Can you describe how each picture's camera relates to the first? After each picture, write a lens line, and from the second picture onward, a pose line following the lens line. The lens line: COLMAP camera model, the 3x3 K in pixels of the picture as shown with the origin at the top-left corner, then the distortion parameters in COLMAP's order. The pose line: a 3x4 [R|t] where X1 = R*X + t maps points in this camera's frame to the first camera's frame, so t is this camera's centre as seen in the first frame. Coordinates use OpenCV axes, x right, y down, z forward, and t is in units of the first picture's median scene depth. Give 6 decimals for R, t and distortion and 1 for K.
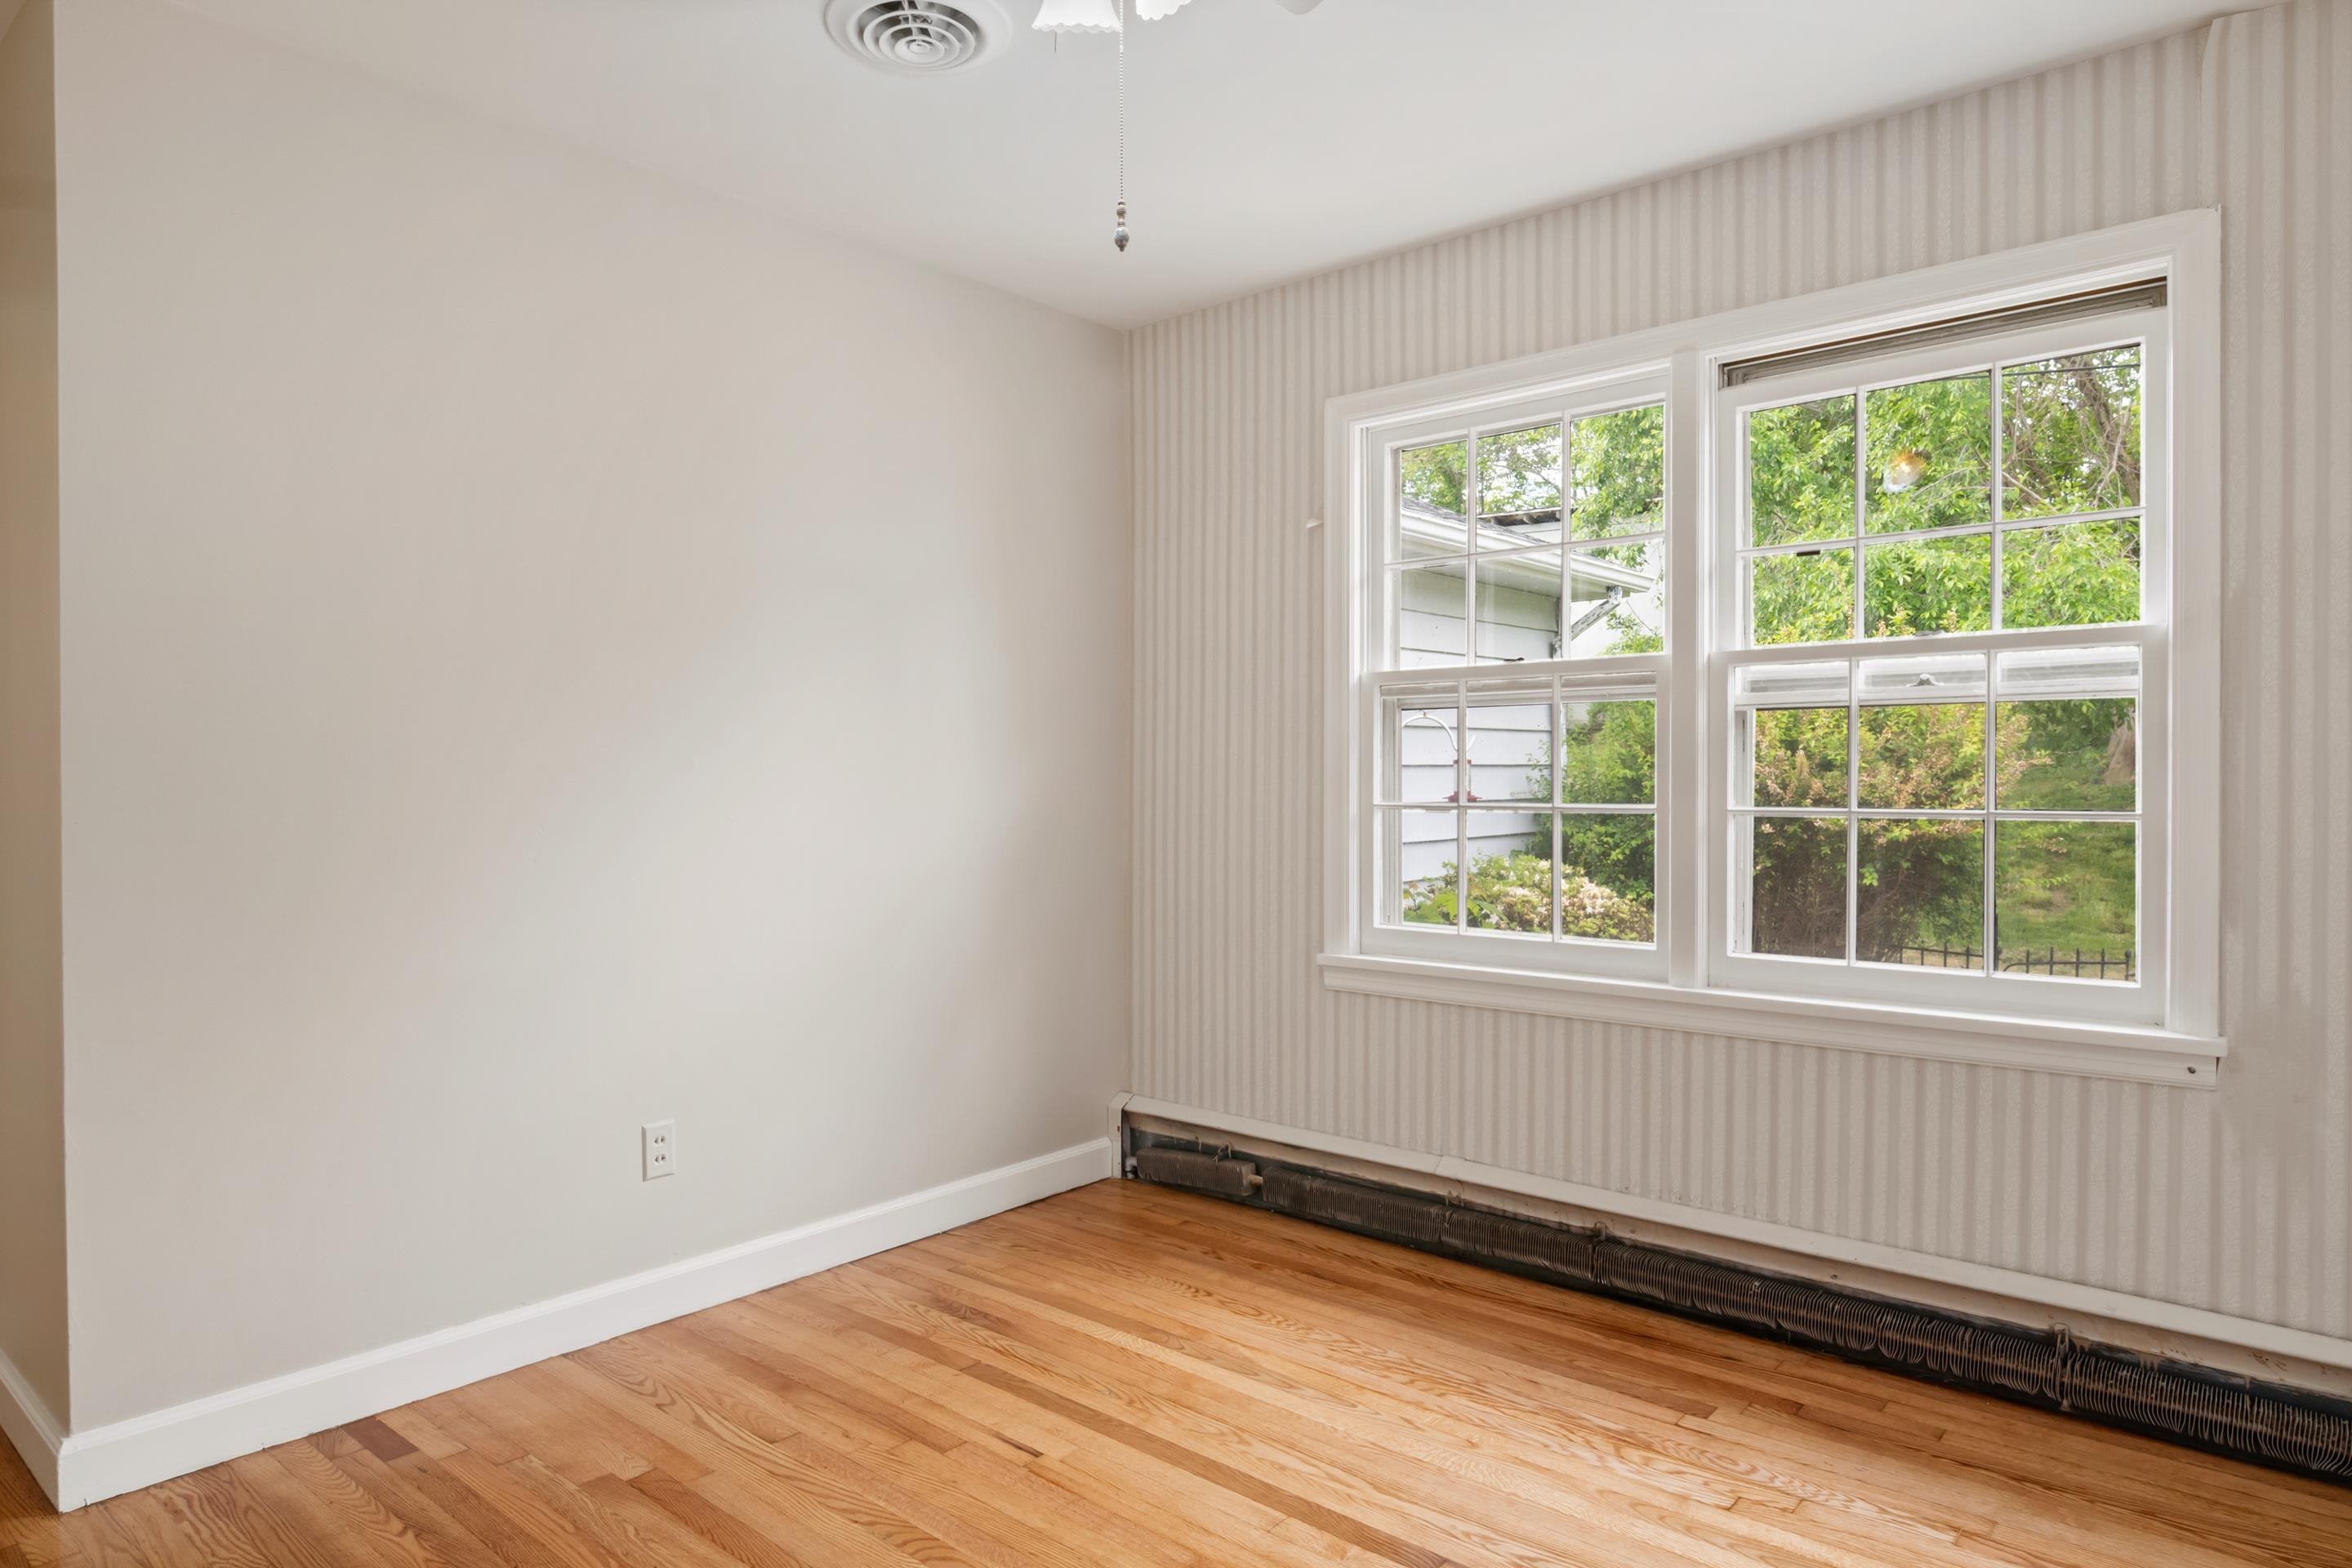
lens RADIAL K [[1374.3, 0, 1142.5], [0, 1374.3, 778.0], [0, 0, 1]] dist [-0.001080, -0.003580]
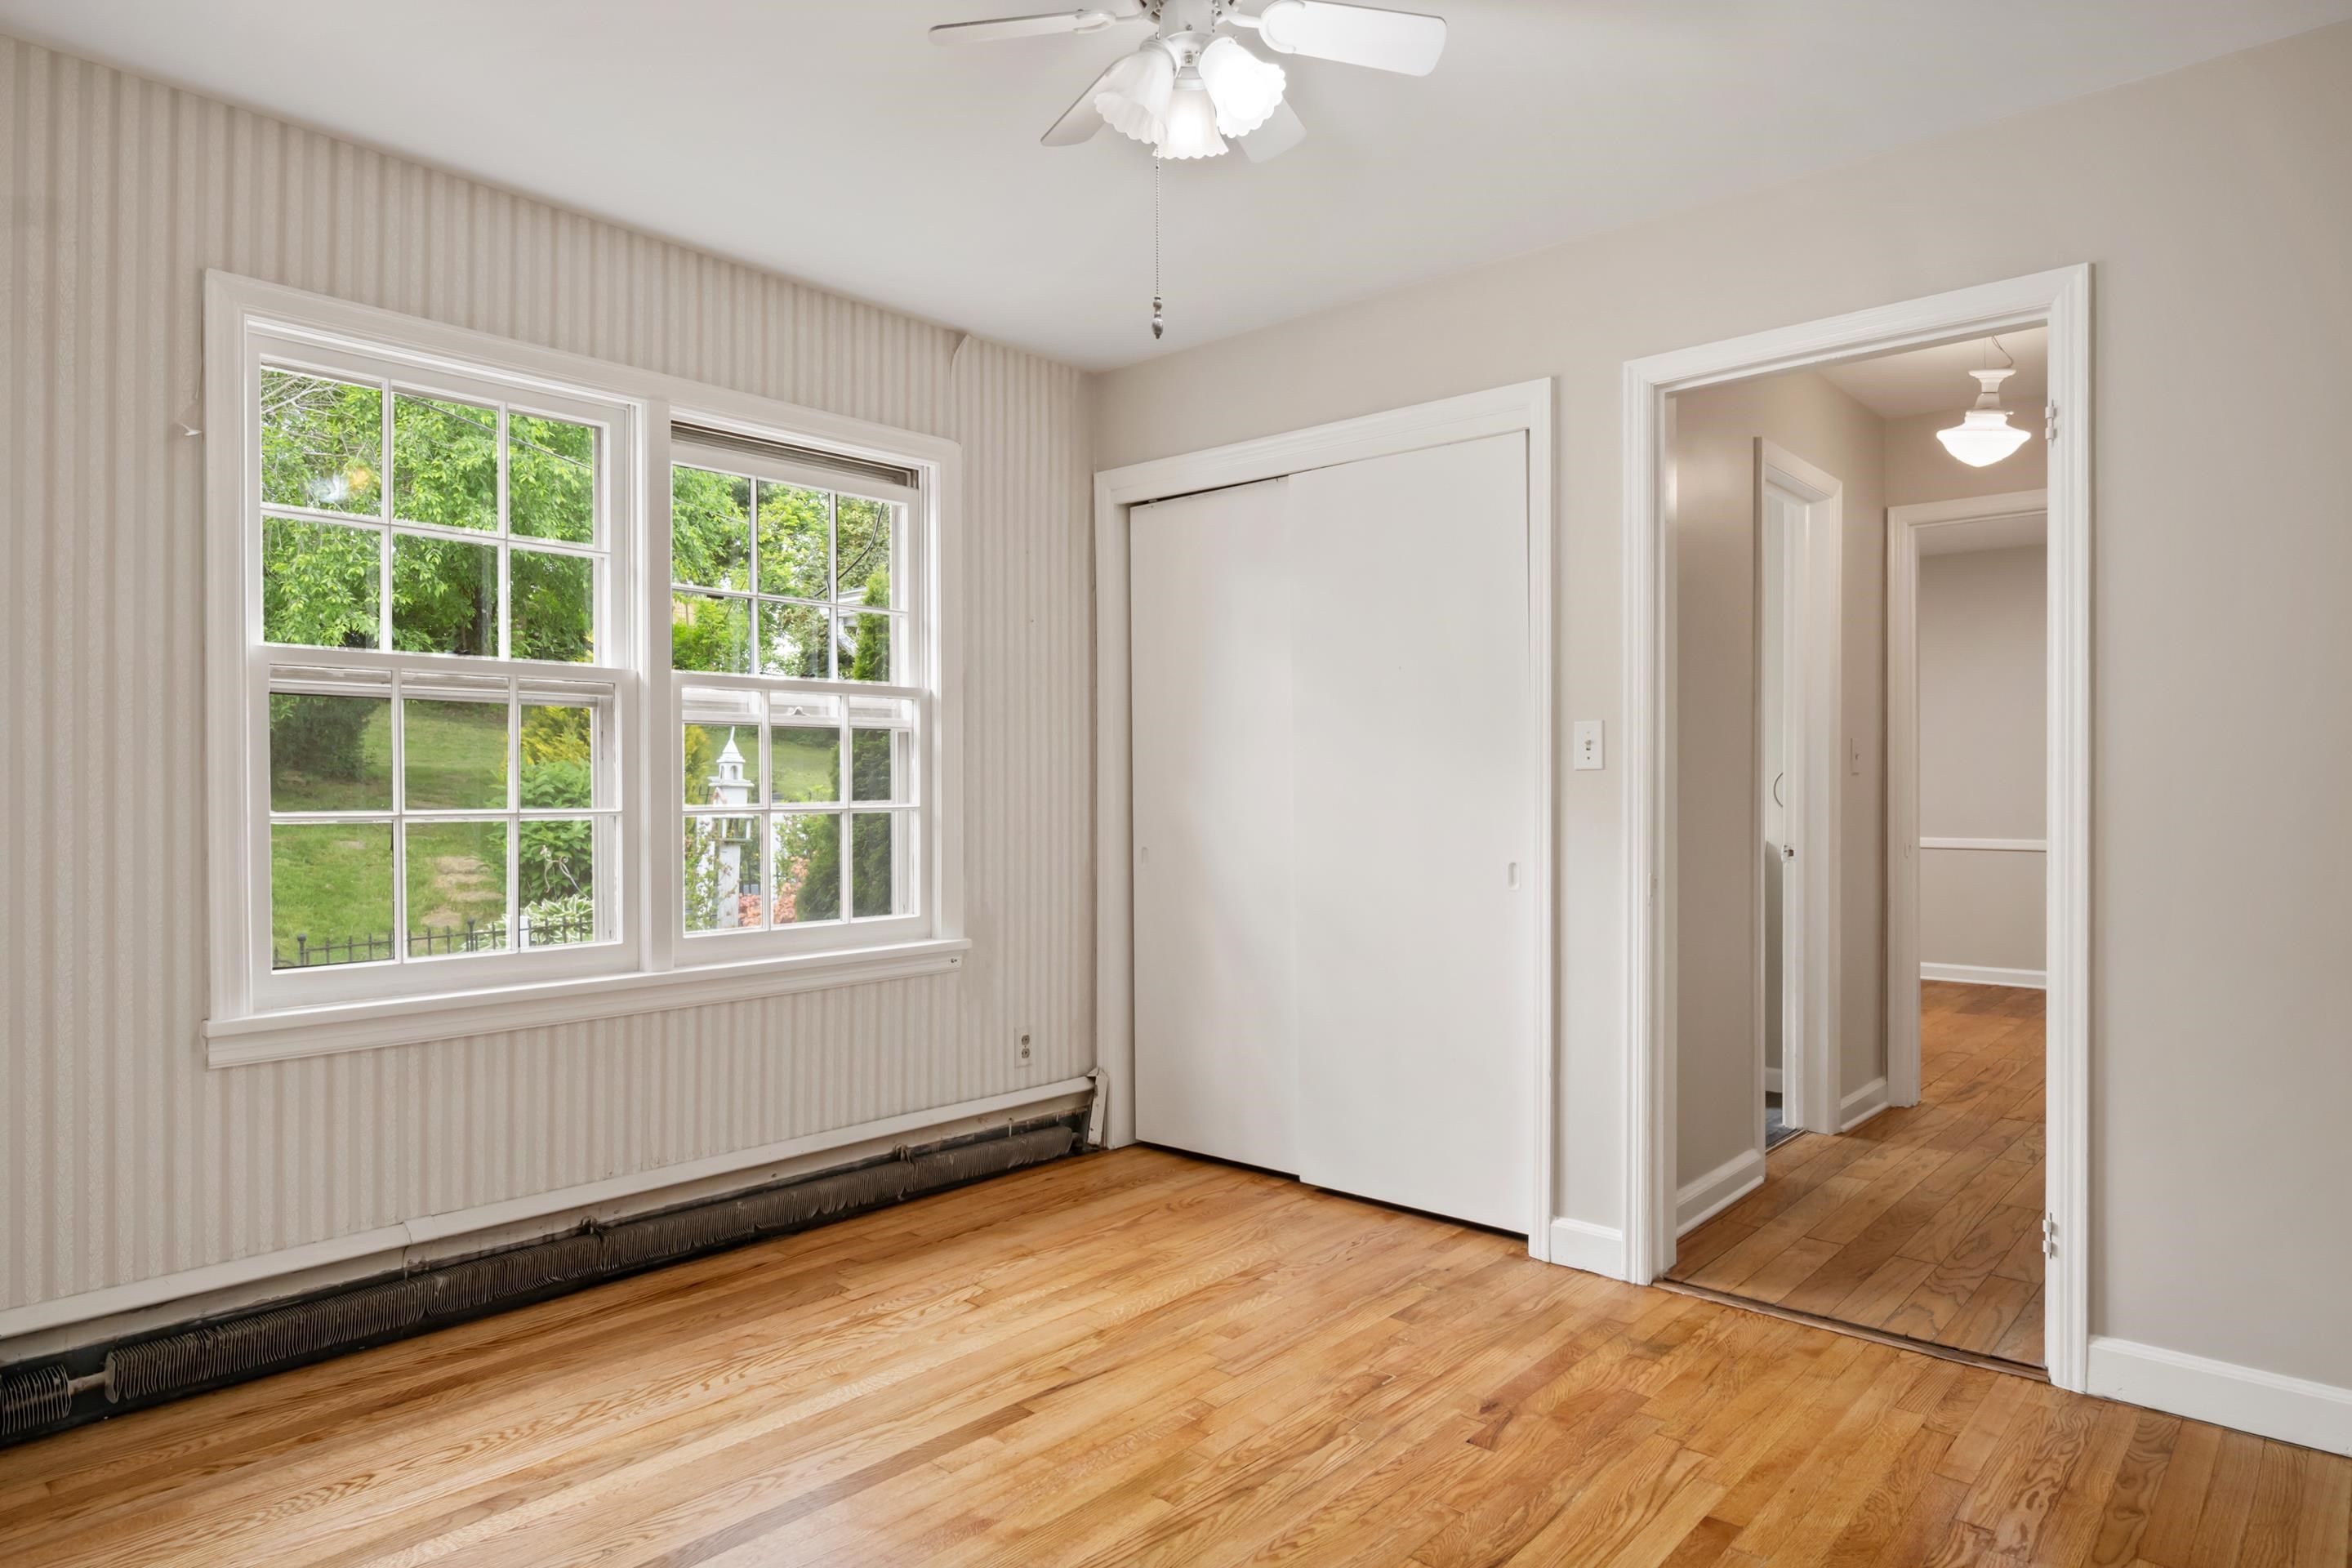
lens RADIAL K [[1374.3, 0, 1142.5], [0, 1374.3, 778.0], [0, 0, 1]] dist [-0.001080, -0.003580]
pose [[0.027323, 0.005059, 0.999614, -0.744799], [-0.001931, 0.999986, -0.005008, 0.000329], [-0.999625, -0.001793, 0.027332, 0.609770]]
